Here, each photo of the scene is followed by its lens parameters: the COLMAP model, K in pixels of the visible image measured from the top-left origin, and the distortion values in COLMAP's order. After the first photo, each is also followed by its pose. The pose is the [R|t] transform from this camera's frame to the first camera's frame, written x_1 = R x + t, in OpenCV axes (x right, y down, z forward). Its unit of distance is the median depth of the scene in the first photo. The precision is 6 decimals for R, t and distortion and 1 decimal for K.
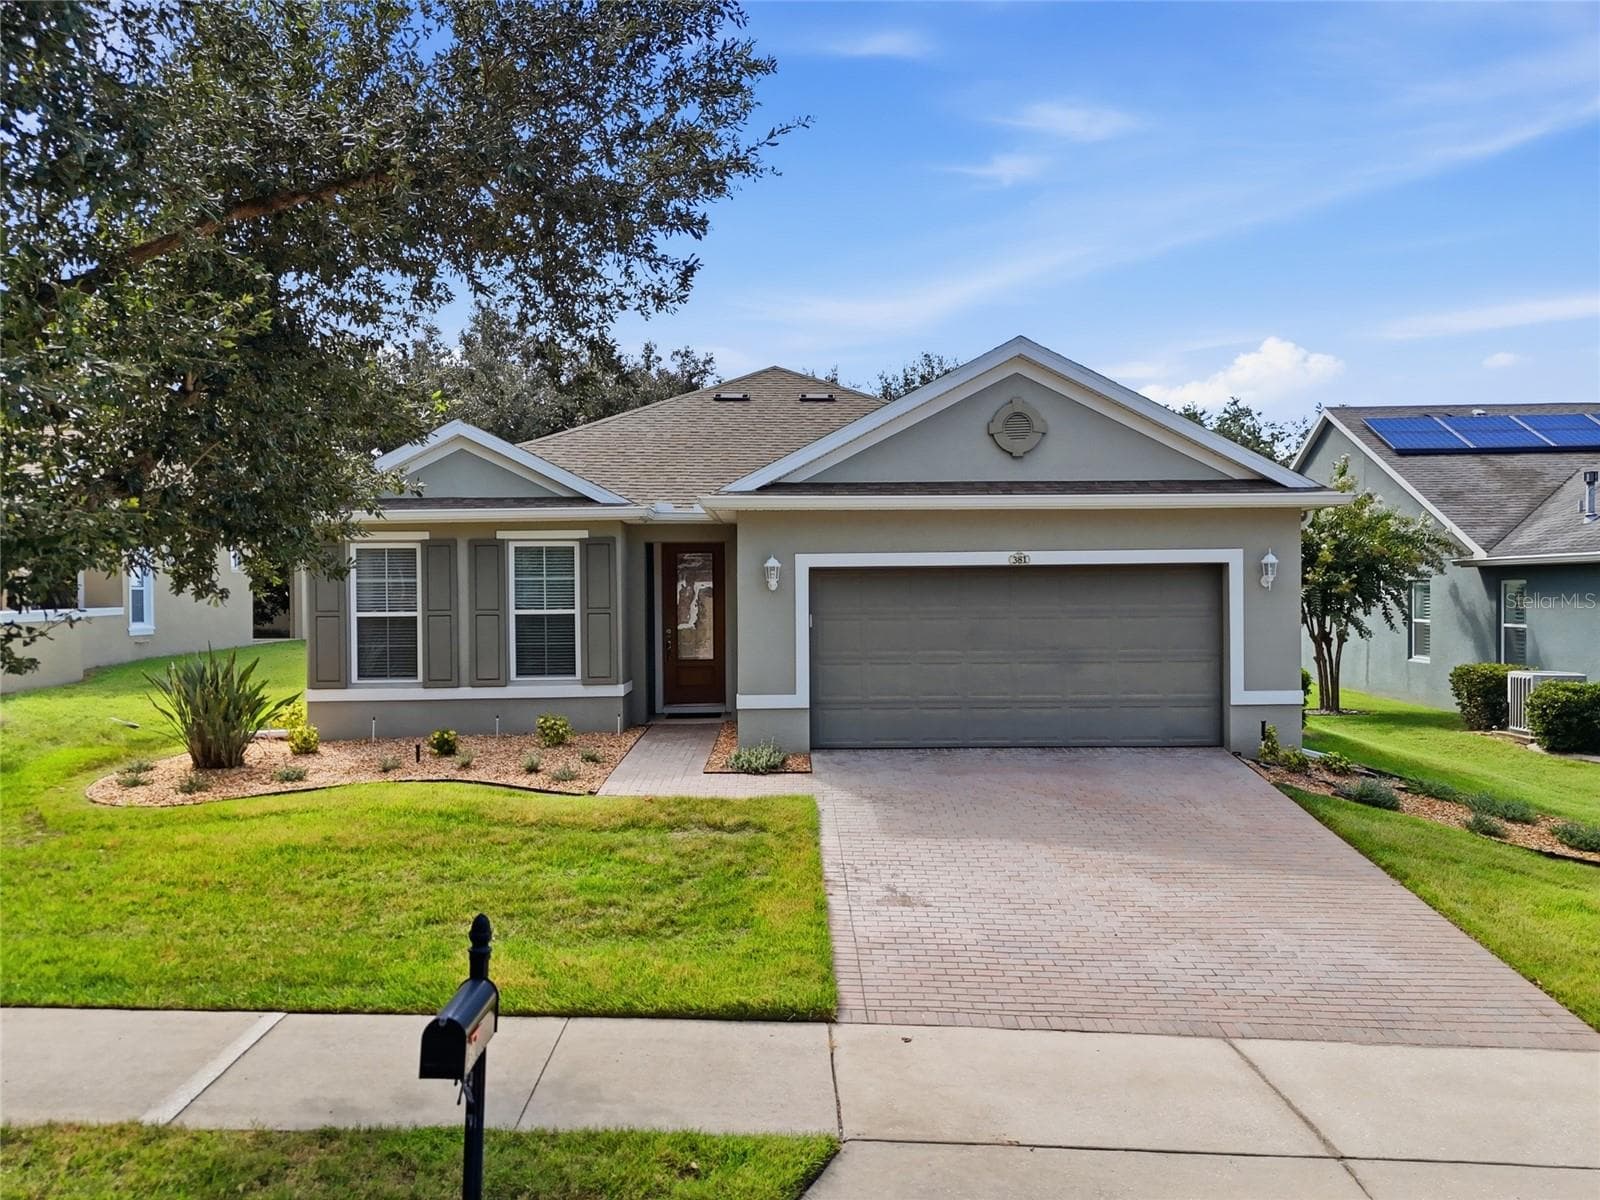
lens RADIAL K [[1182.6, 0, 800.0], [0, 1182.6, 600.0], [0, 0, 1]] dist [0.059554, -0.045007]
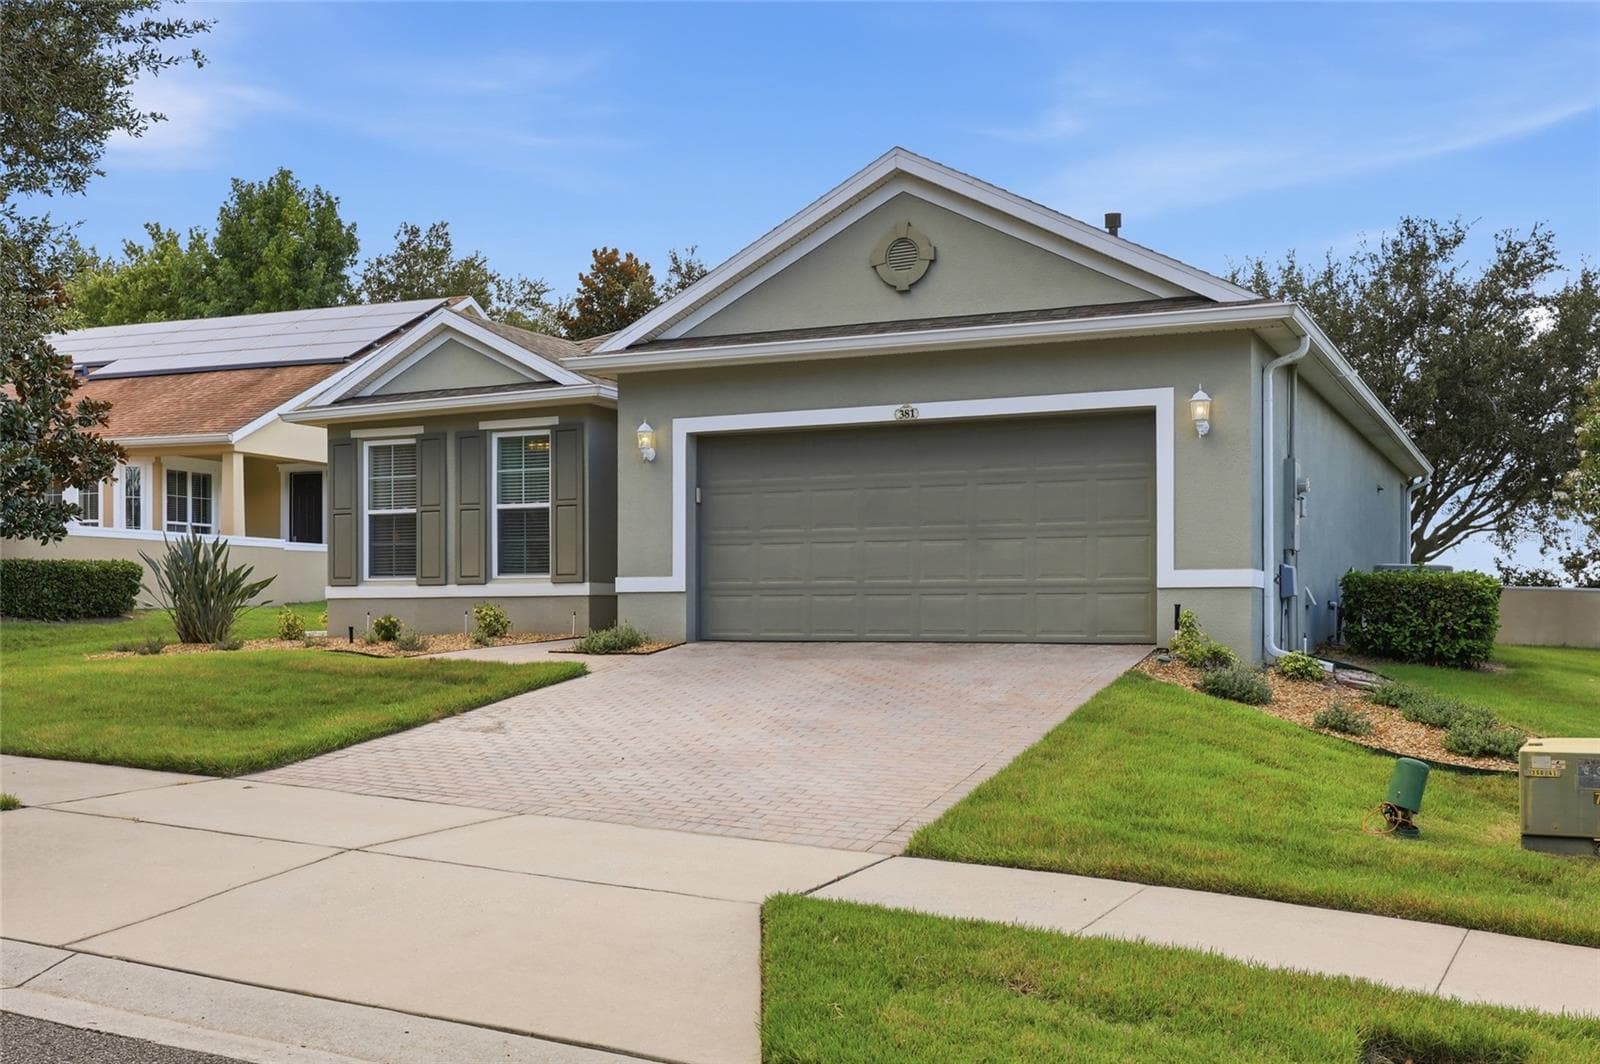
lens RADIAL K [[1582.7, 0, 794.8], [0, 1582.7, 608.1], [0, 0, 1]] dist [-0.002528, 0.012427]
pose [[0.895824, 0.006398, -0.444362, 0.599783], [-0.010410, 0.999924, -0.006589, 0.108907], [0.444286, 0.010528, 0.895823, -0.031629]]
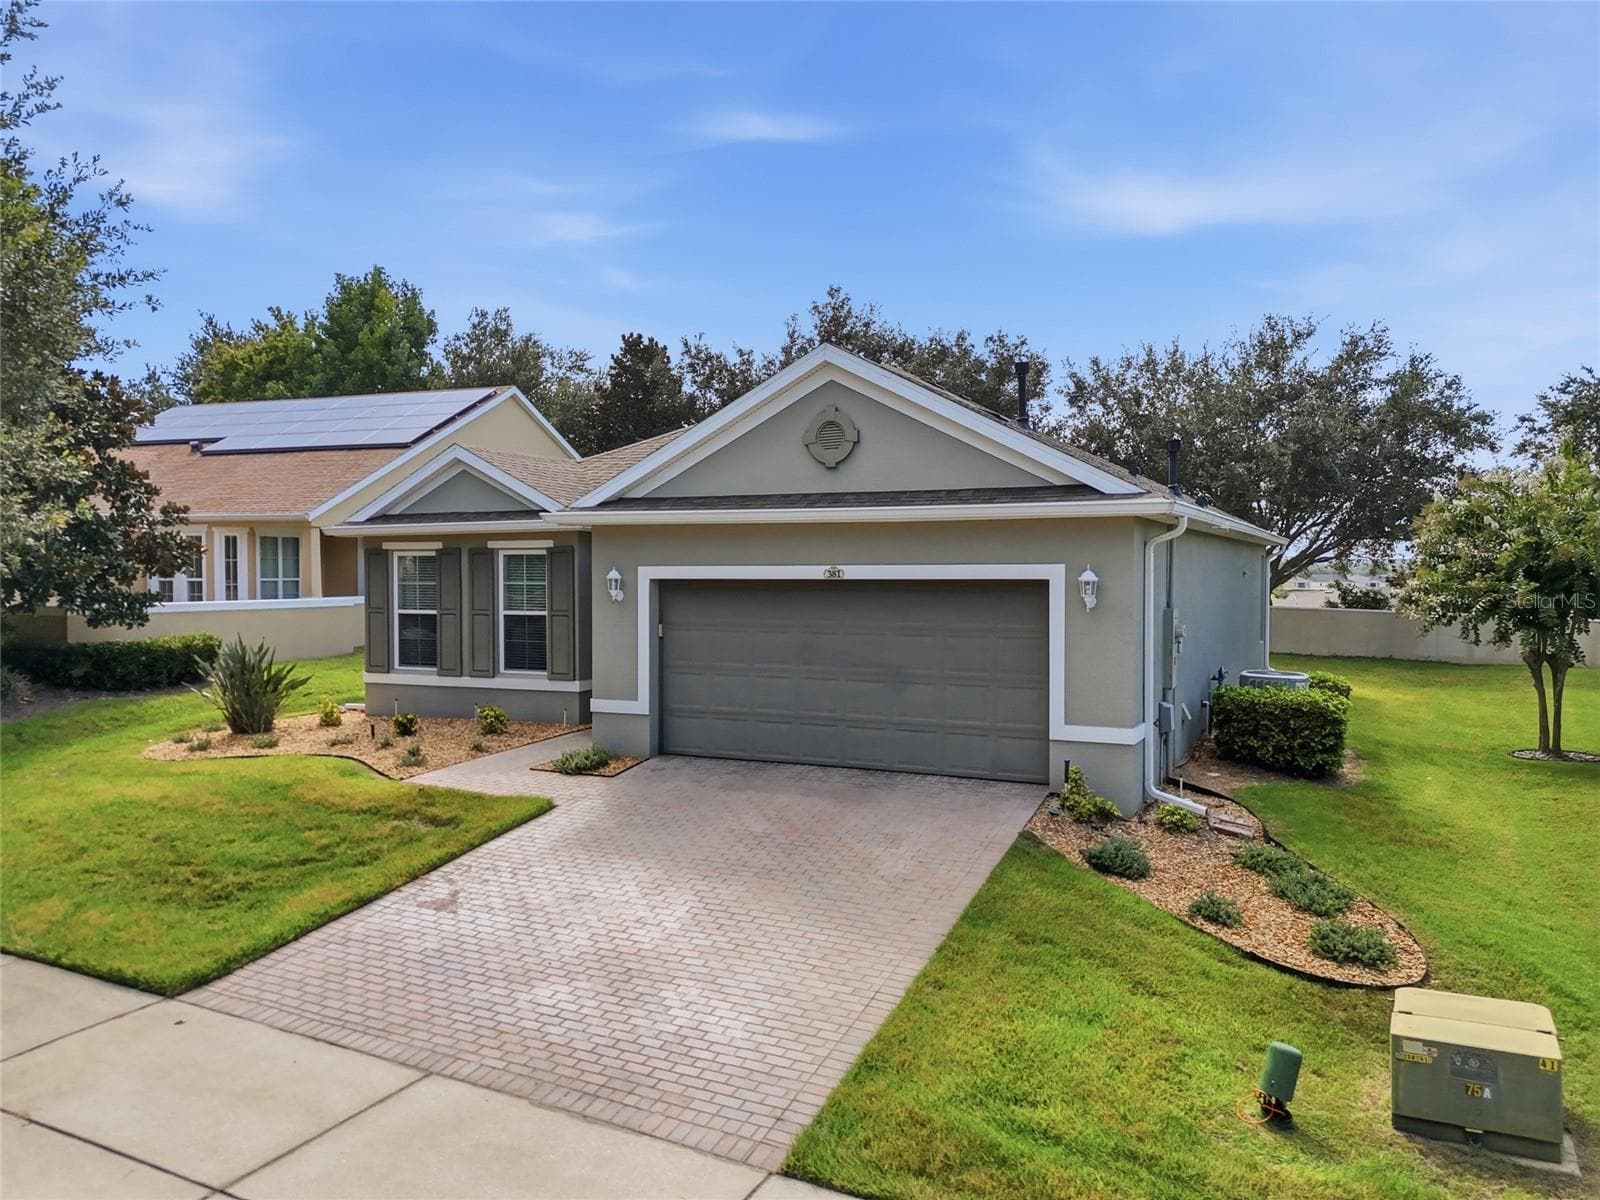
lens RADIAL K [[1182.6, 0, 800.0], [0, 1182.6, 600.0], [0, 0, 1]] dist [0.059554, -0.045007]
pose [[0.895893, 0.019215, -0.443854, 0.575765], [-0.010614, 0.999705, 0.021855, -0.032786], [0.444143, -0.014869, 0.895833, 0.125233]]
